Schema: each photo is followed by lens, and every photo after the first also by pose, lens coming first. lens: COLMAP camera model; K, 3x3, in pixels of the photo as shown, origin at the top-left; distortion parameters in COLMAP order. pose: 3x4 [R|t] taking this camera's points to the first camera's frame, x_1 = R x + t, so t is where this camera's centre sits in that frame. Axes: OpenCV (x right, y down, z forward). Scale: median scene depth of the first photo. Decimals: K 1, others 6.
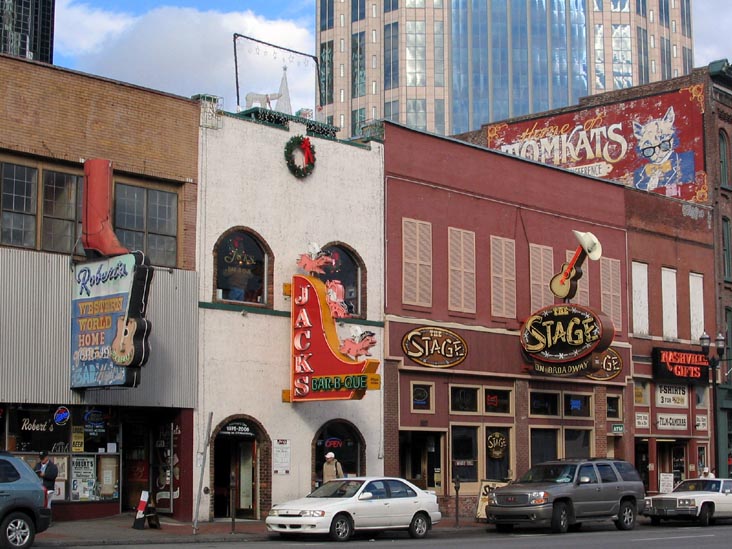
lens RADIAL K [[1393.6, 0, 366.0], [0, 1393.6, 274.5], [0, 0, 1]] dist [-0.161731, 0.009875]
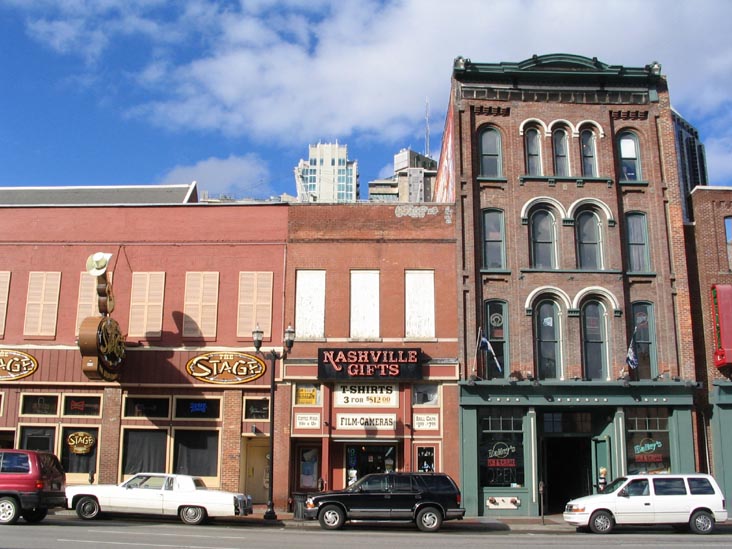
lens RADIAL K [[819.4, 0, 366.0], [0, 819.4, 274.5], [0, 0, 1]] dist [-0.120540, -0.000902]
pose [[0.672213, -0.174529, -0.719492, 0.929592], [0.093868, 0.984066, -0.151008, 0.127713], [0.734383, 0.033972, 0.677885, 0.836460]]
